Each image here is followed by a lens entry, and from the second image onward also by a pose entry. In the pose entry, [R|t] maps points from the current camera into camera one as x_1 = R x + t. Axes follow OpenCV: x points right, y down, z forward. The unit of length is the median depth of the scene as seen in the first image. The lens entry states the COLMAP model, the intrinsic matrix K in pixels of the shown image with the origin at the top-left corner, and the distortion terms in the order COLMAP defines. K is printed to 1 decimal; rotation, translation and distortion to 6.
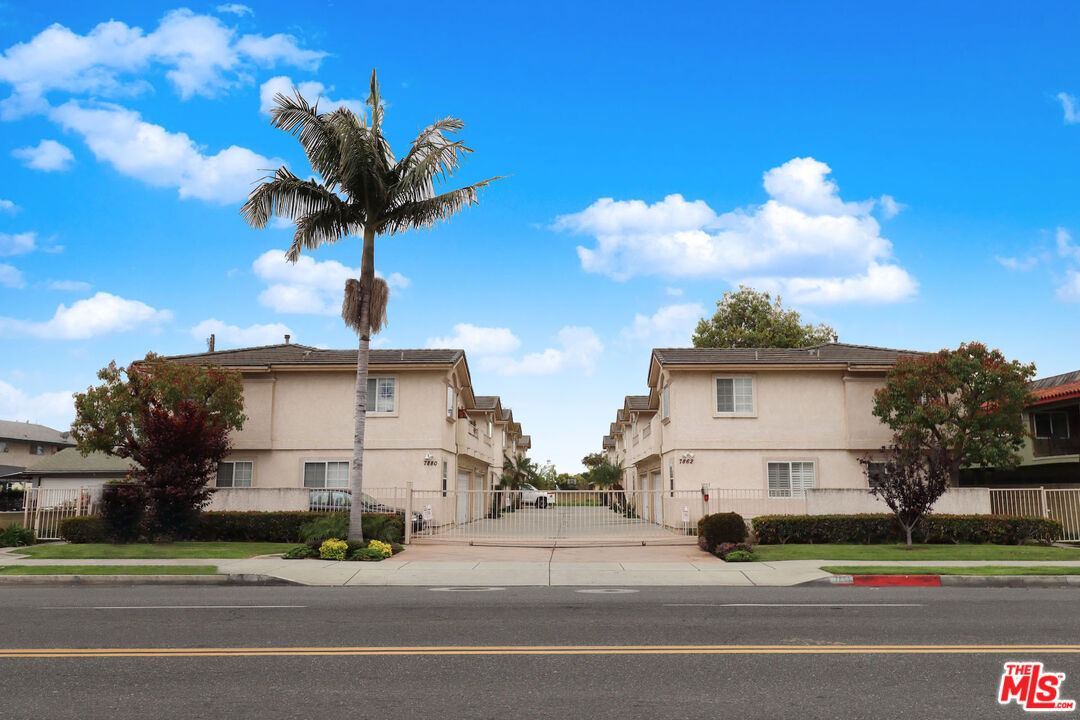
lens RADIAL K [[850.2, 0, 541.6], [0, 850.2, 360.1], [0, 0, 1]] dist [0.005677, -0.002279]
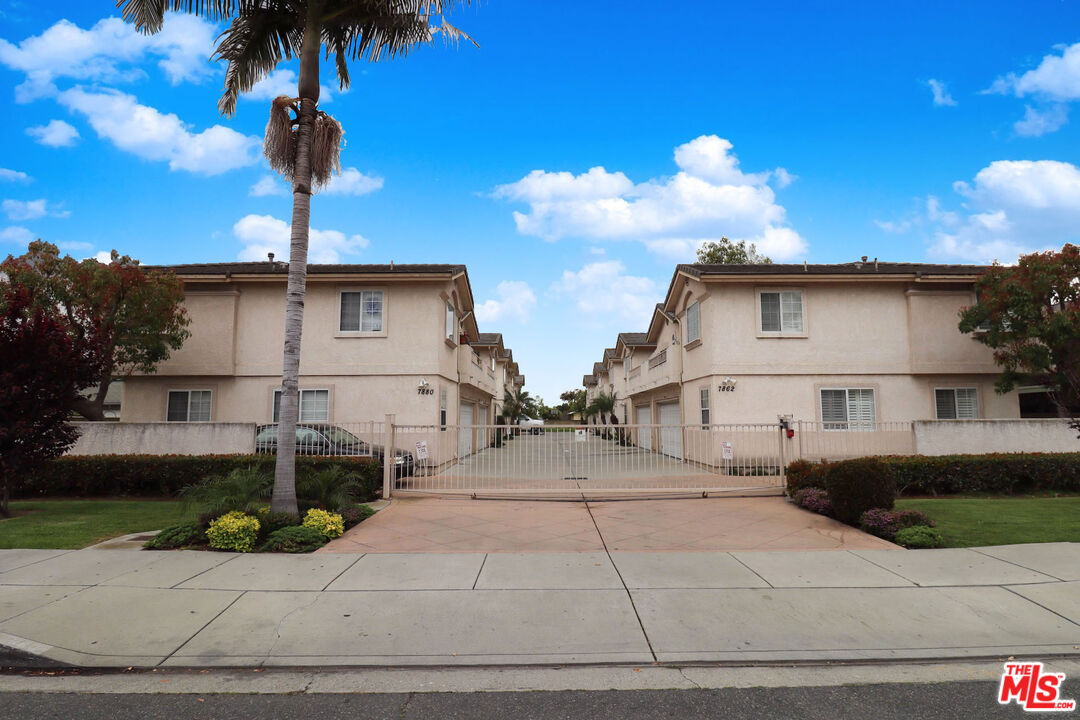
lens RADIAL K [[536.8, 0, 540.5], [0, 536.8, 359.1], [0, 0, 1]] dist [-0.004211, -0.000037]
pose [[0.999385, -0.000499, 0.035072, -0.035249], [-0.001023, 0.999059, 0.043356, 0.065657], [-0.035060, -0.043366, 0.998444, 0.465511]]
